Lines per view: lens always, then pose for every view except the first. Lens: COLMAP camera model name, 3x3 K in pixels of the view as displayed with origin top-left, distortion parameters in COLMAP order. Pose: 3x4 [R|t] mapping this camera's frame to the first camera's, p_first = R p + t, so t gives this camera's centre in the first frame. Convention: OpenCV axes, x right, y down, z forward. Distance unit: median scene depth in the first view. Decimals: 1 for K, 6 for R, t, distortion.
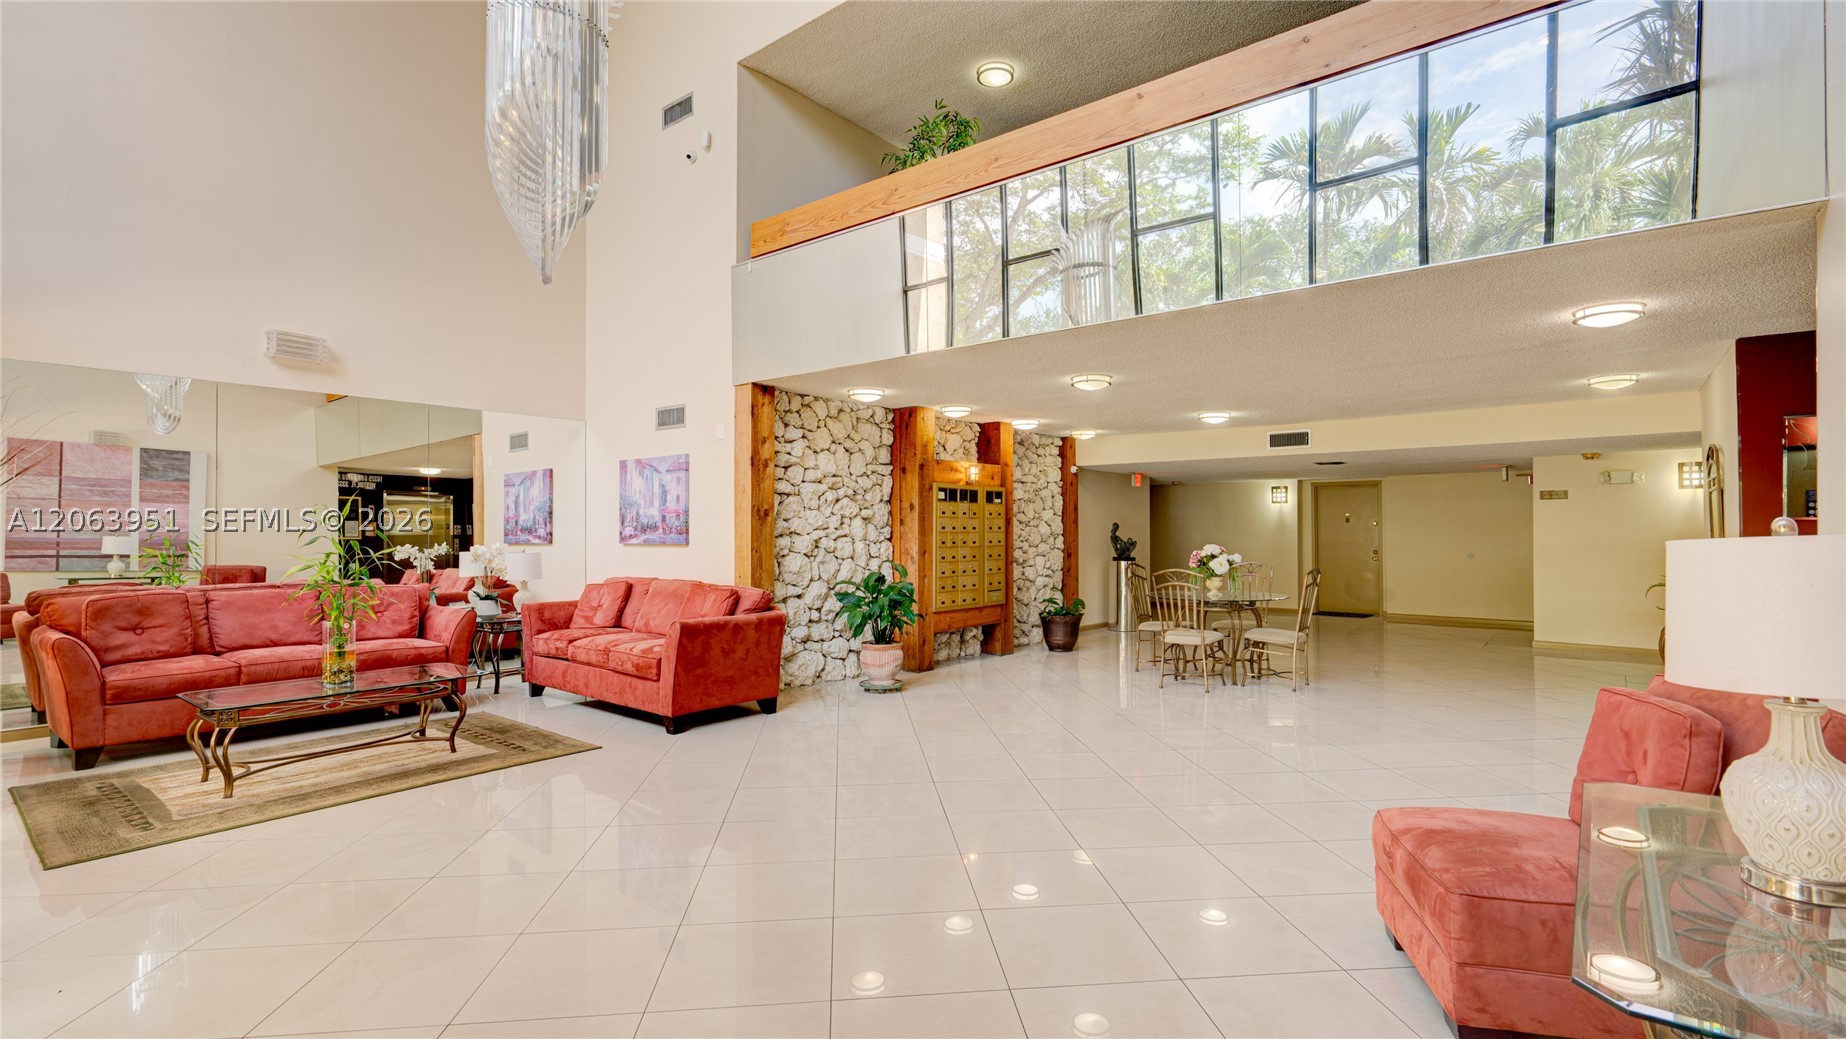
lens RADIAL K [[847.8, 0, 918.0], [0, 847.8, 525.3], [0, 0, 1]] dist [-0.000855, 0.000122]
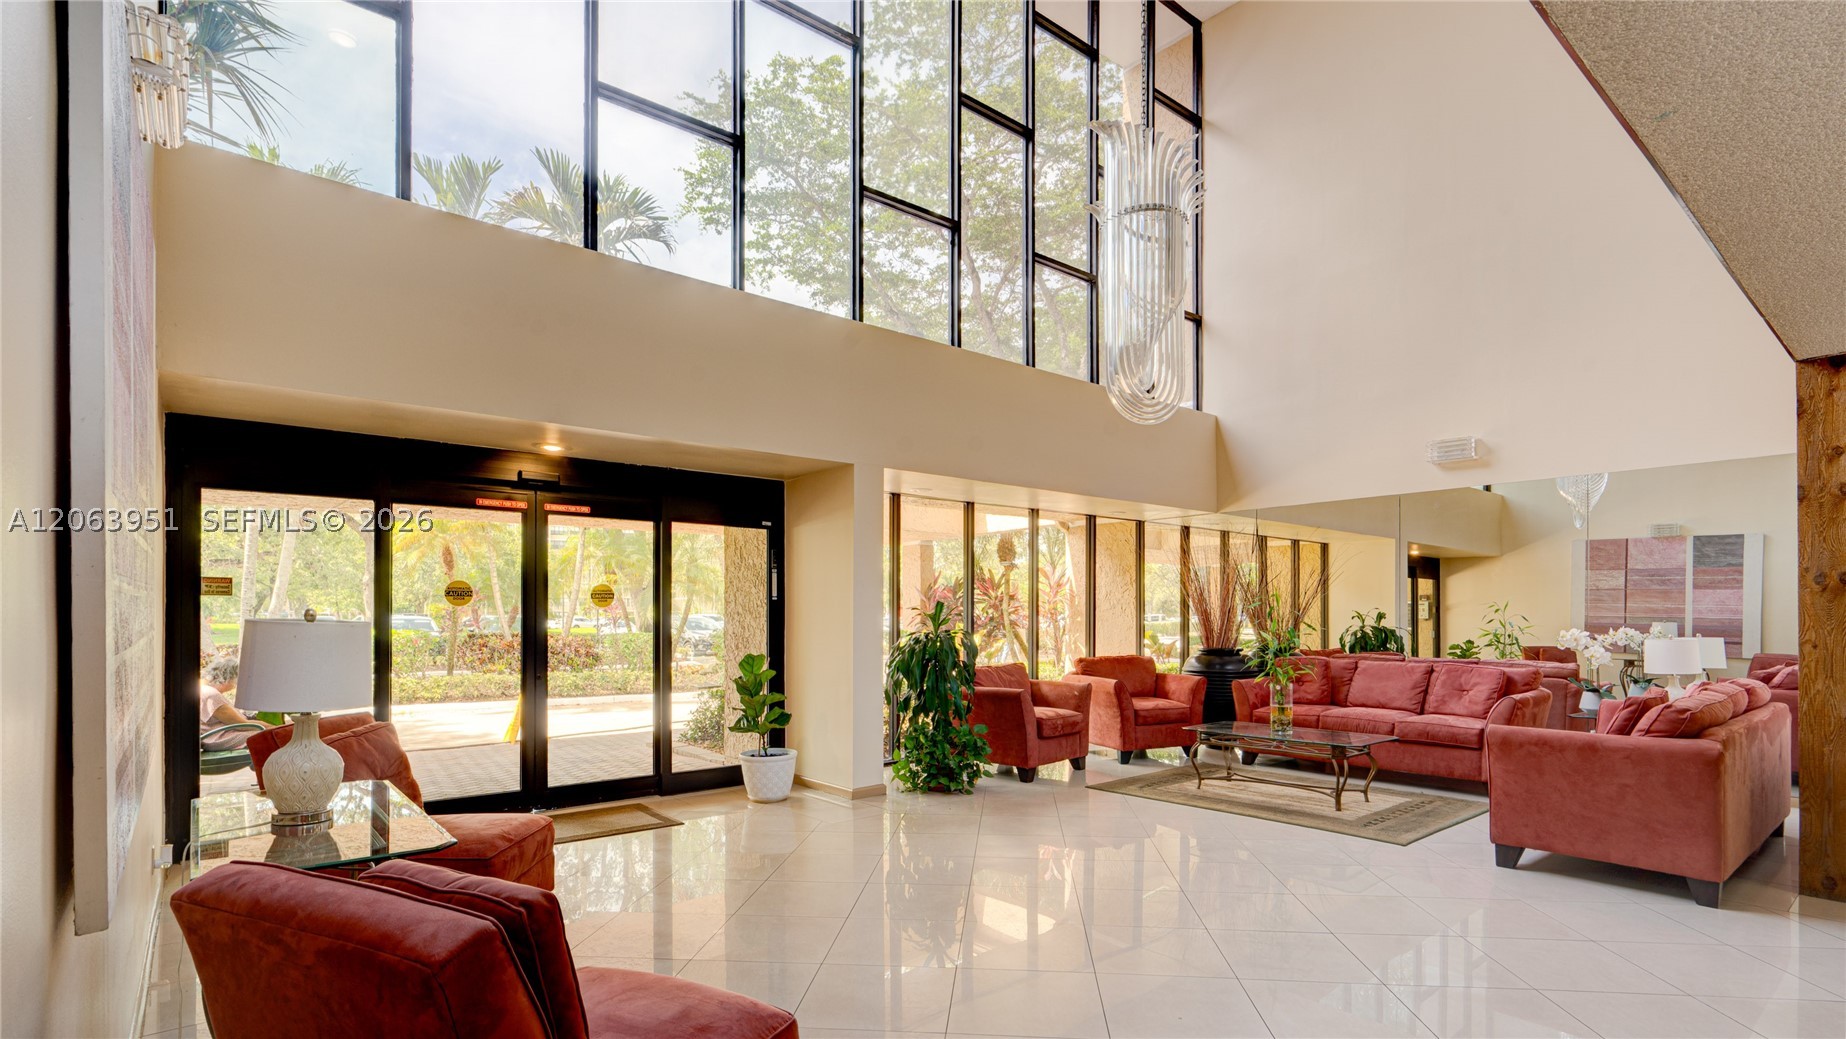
lens RADIAL K [[847.8, 0, 918.0], [0, 847.8, 525.3], [0, 0, 1]] dist [-0.000855, 0.000122]
pose [[-0.209933, -0.106153, -0.971936, 0.294205], [0.002606, 0.994024, -0.109129, 0.005598], [0.977712, -0.025443, -0.208402, 0.296683]]
